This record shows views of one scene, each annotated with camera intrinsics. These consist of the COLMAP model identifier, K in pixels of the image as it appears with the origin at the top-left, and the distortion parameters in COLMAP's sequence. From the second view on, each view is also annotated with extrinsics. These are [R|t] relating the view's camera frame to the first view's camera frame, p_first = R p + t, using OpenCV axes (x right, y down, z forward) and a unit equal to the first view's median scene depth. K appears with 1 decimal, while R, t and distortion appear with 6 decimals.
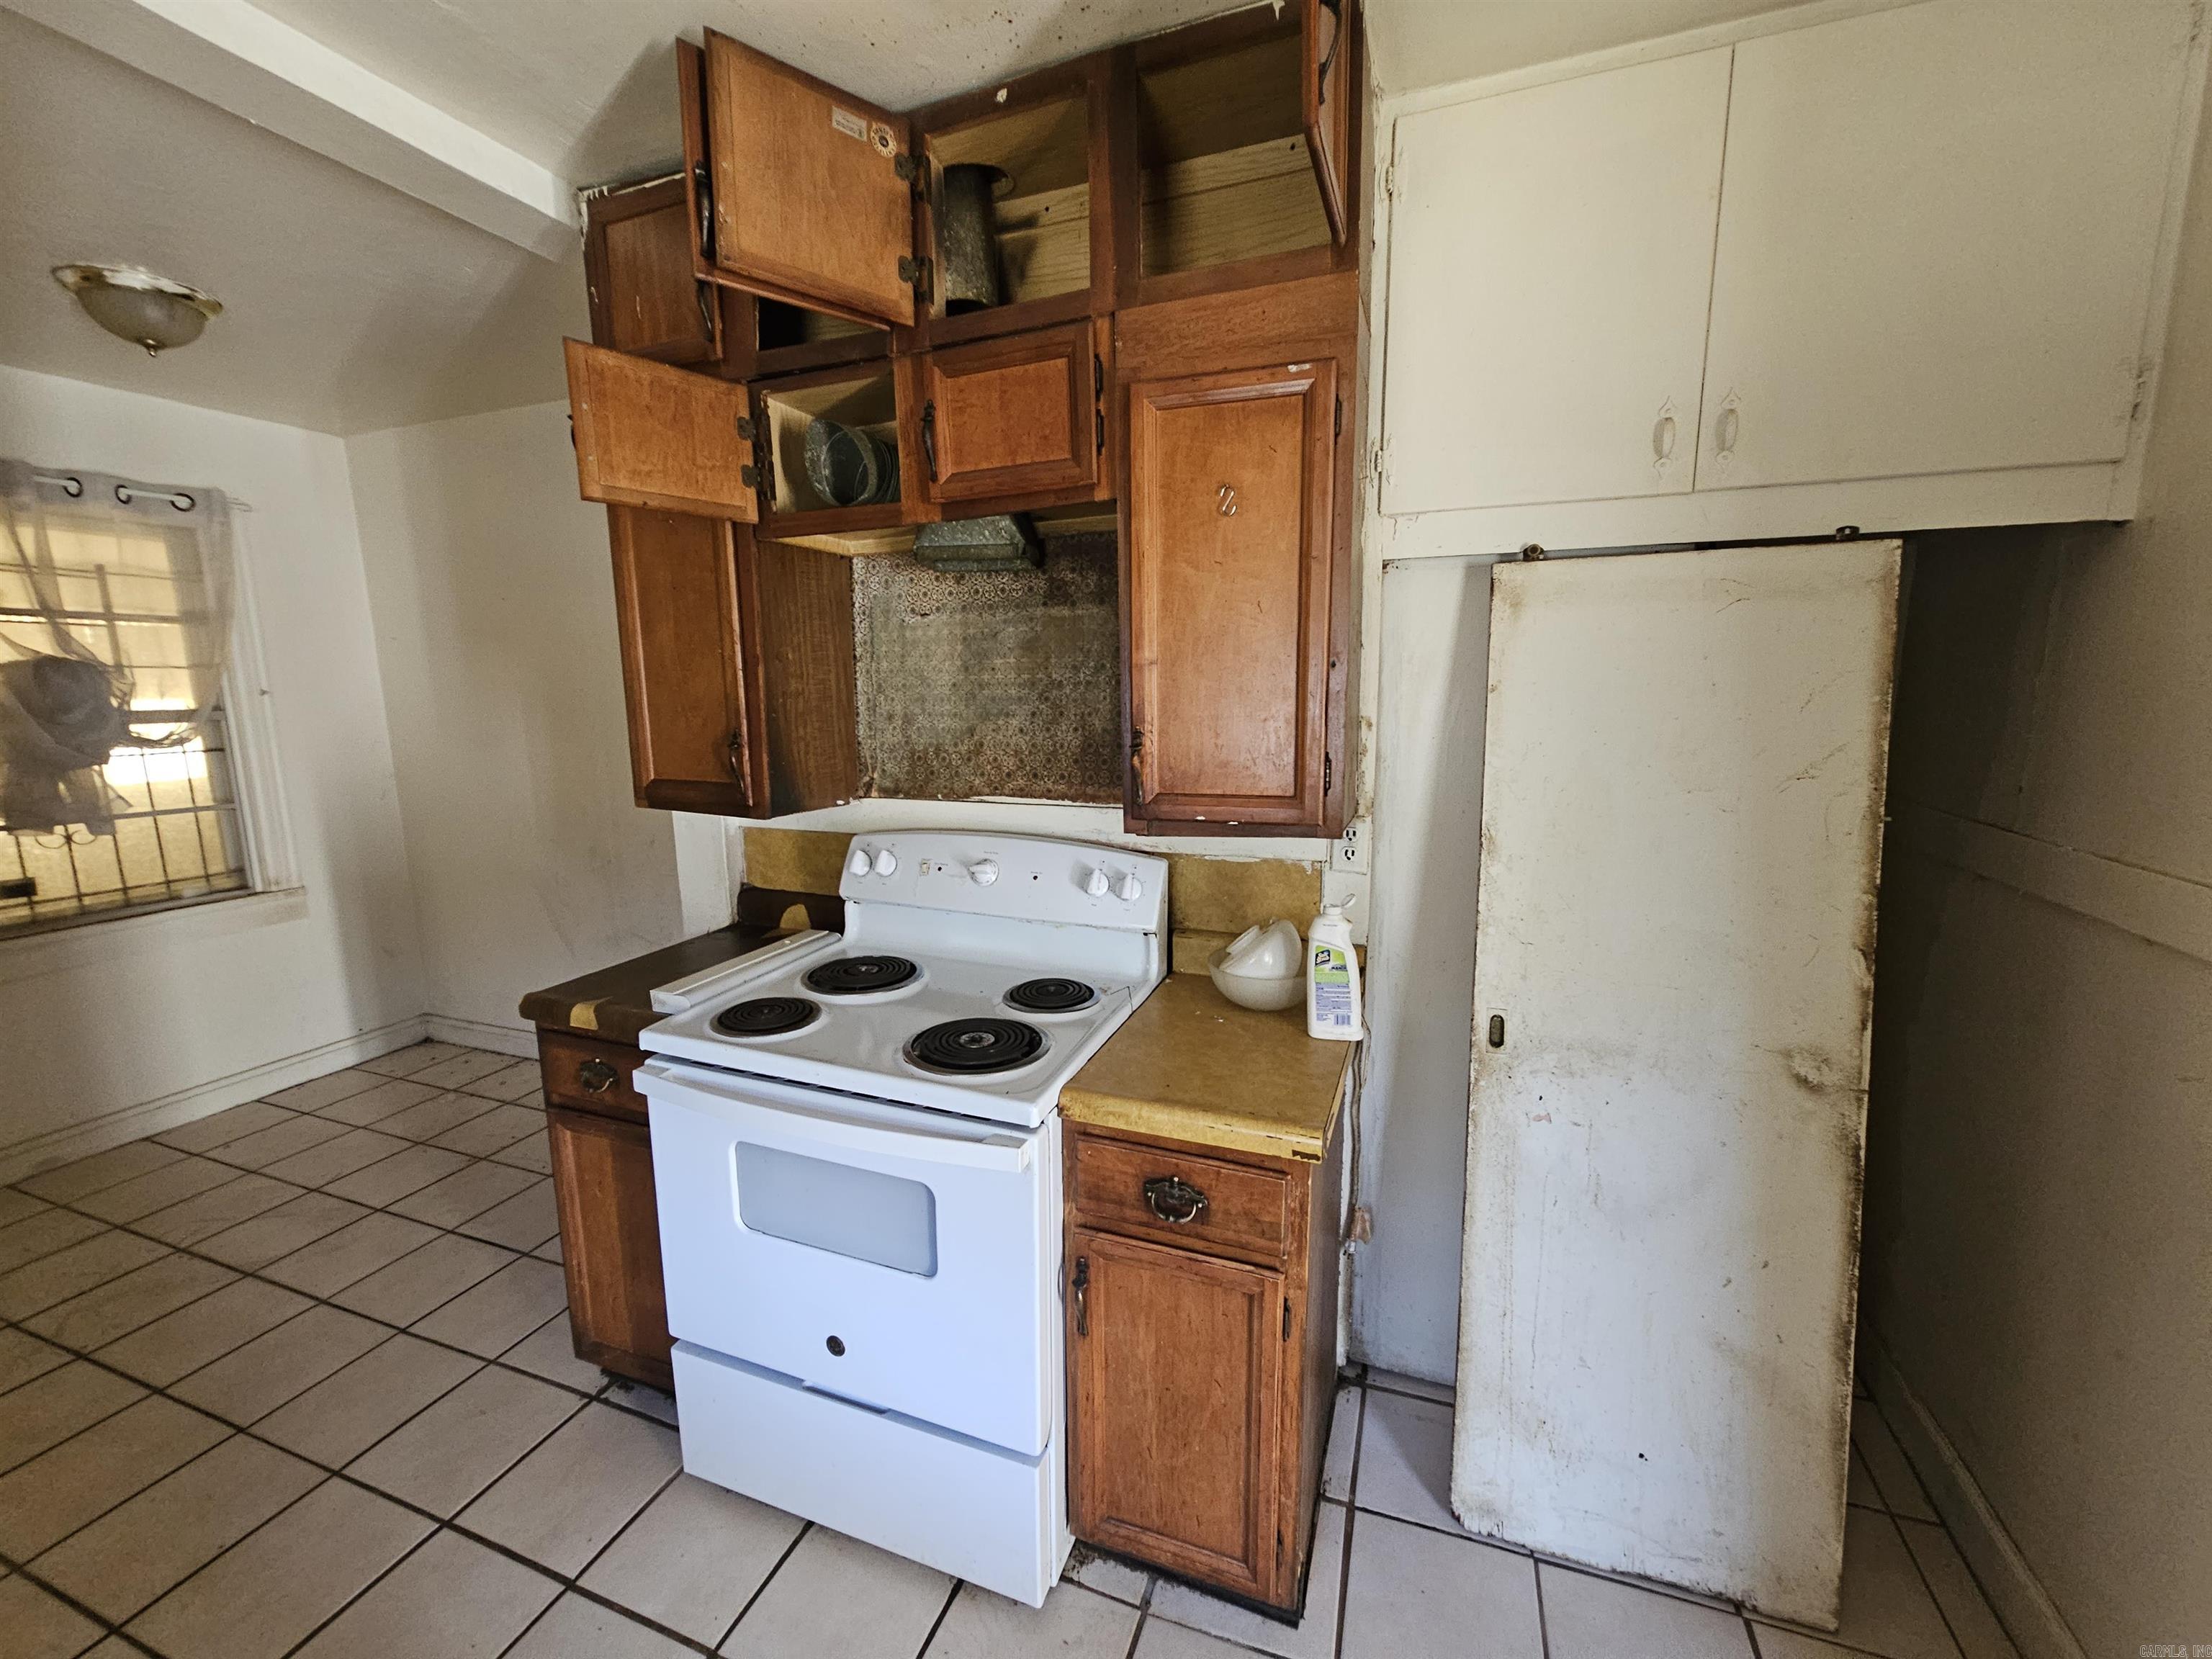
lens RADIAL K [[903.4, 0, 1104.4], [0, 903.4, 834.5], [0, 0, 1]] dist [-0.000820, 0.000846]
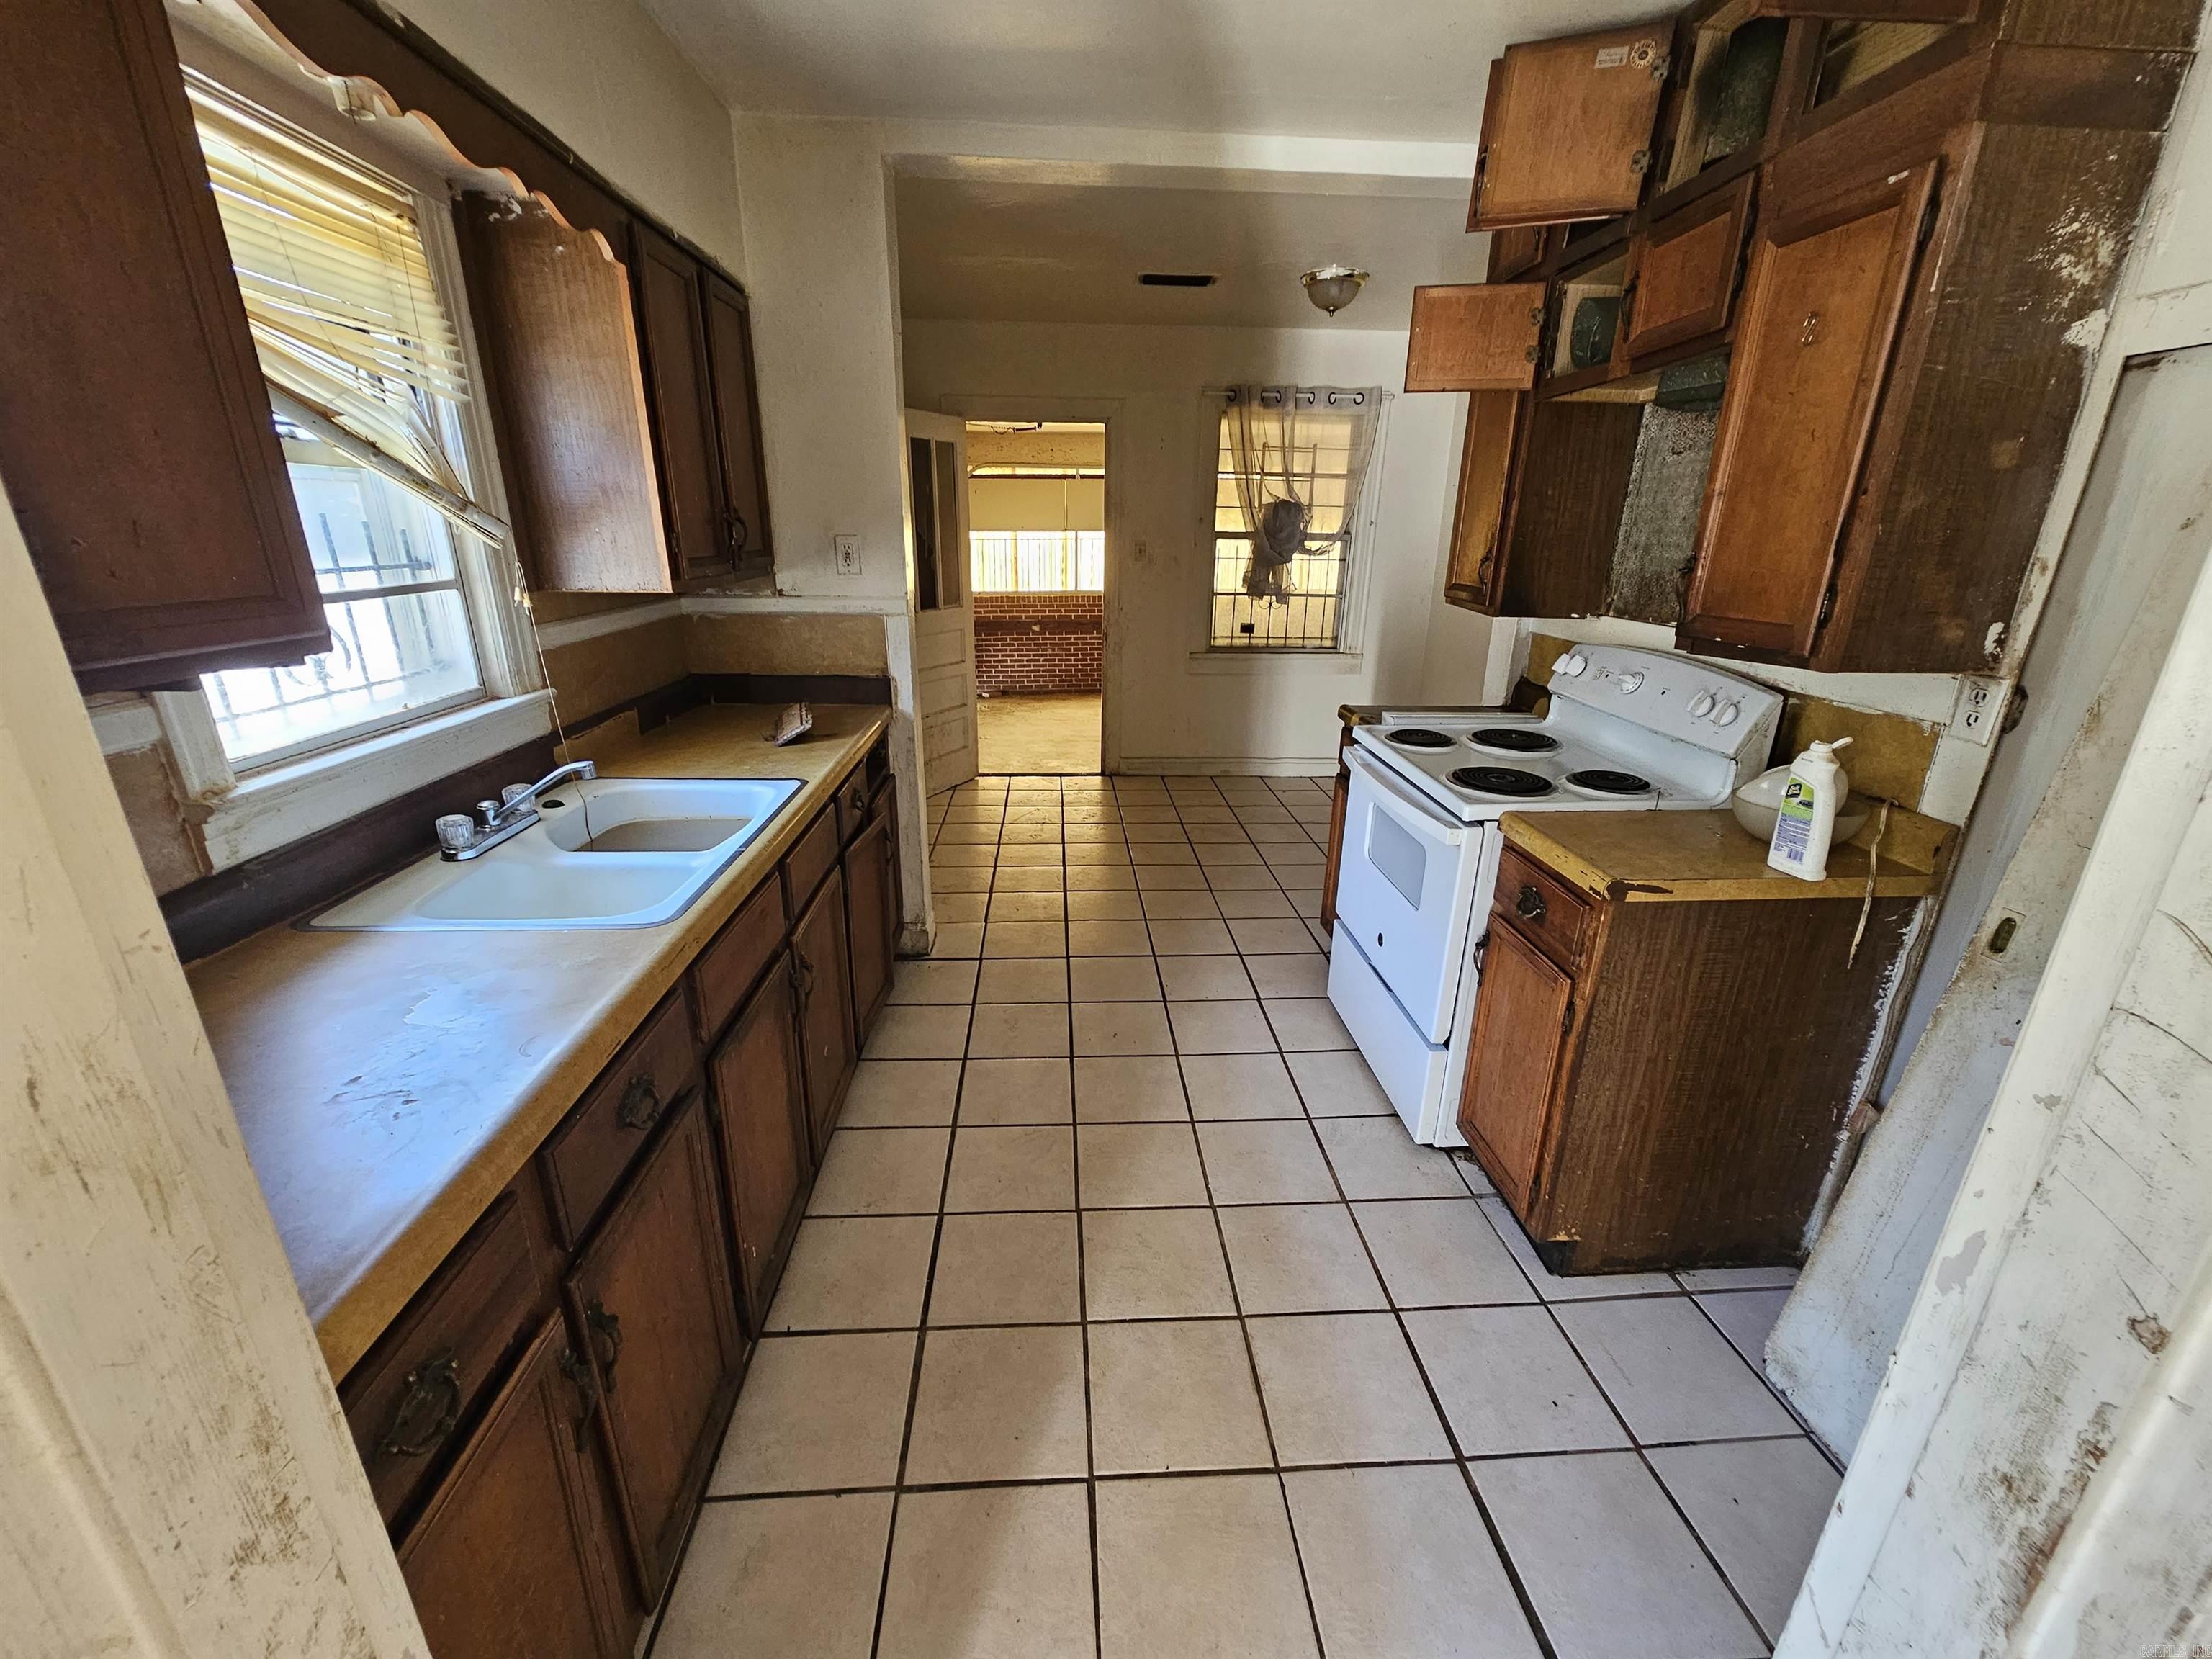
lens RADIAL K [[903.4, 0, 1104.4], [0, 903.4, 834.5], [0, 0, 1]] dist [-0.000820, 0.000846]
pose [[0.407442, 0.310907, -0.858678, 0.617264], [-0.172426, 0.949542, 0.261991, 0.037072], [0.896805, 0.041312, 0.440492, -0.120080]]
